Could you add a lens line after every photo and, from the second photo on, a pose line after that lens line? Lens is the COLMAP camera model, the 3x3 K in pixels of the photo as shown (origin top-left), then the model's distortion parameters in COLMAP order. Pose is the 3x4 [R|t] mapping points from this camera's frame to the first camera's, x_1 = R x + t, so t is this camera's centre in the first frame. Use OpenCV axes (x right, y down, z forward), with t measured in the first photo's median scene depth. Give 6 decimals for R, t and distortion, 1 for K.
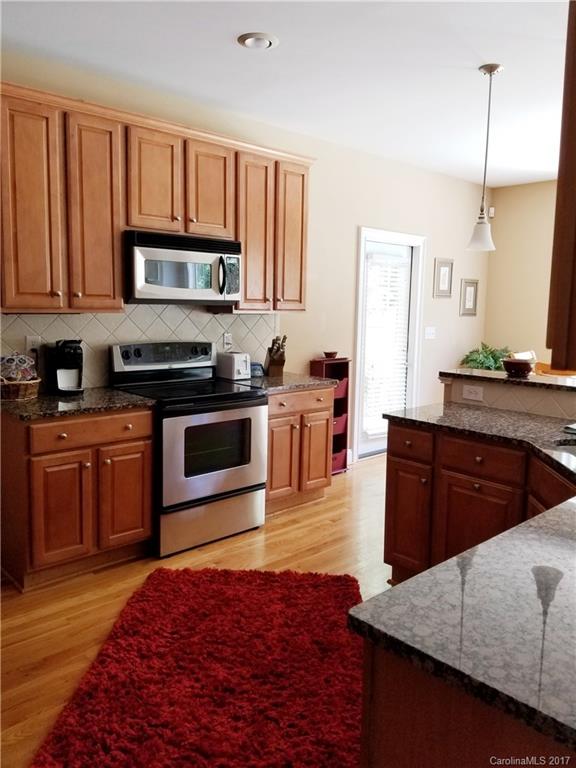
lens RADIAL K [[608.1, 0, 289.1], [0, 608.1, 383.7], [0, 0, 1]] dist [0.017298, -0.055678]
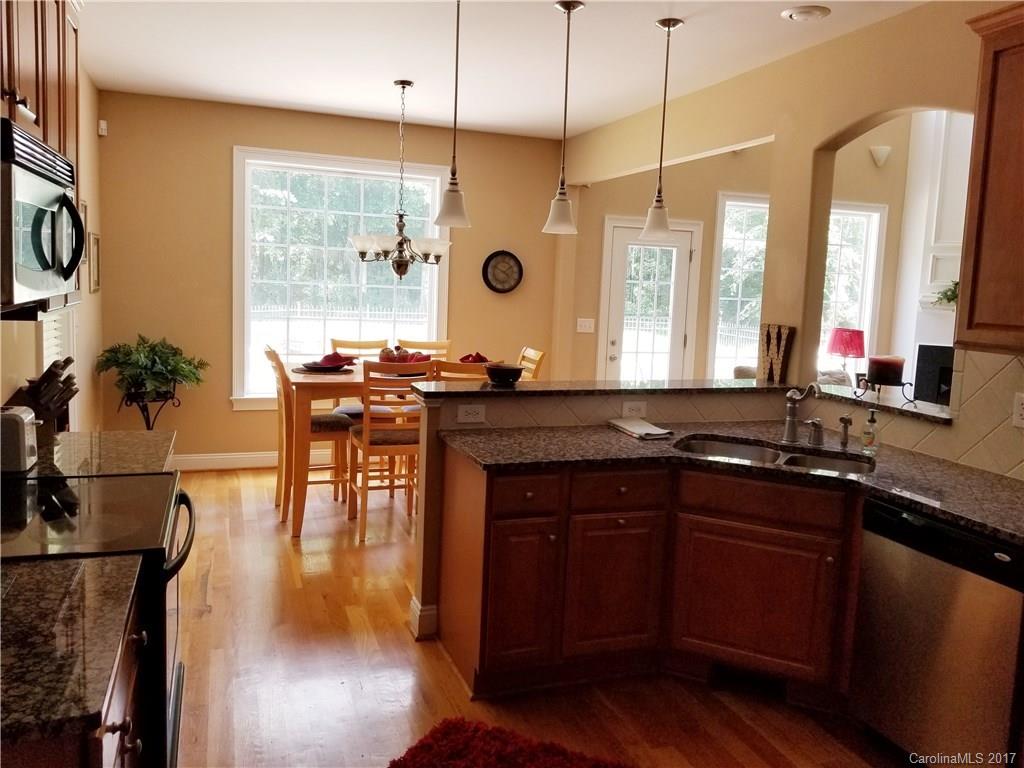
lens RADIAL K [[810.8, 0, 513.4], [0, 810.8, 379.6], [0, 0, 1]] dist [0.017298, -0.055678]
pose [[0.362496, -0.118619, 0.924406, -0.637940], [0.086412, 0.991873, 0.093391, -0.122372], [-0.927971, 0.046026, 0.369800, 0.585453]]
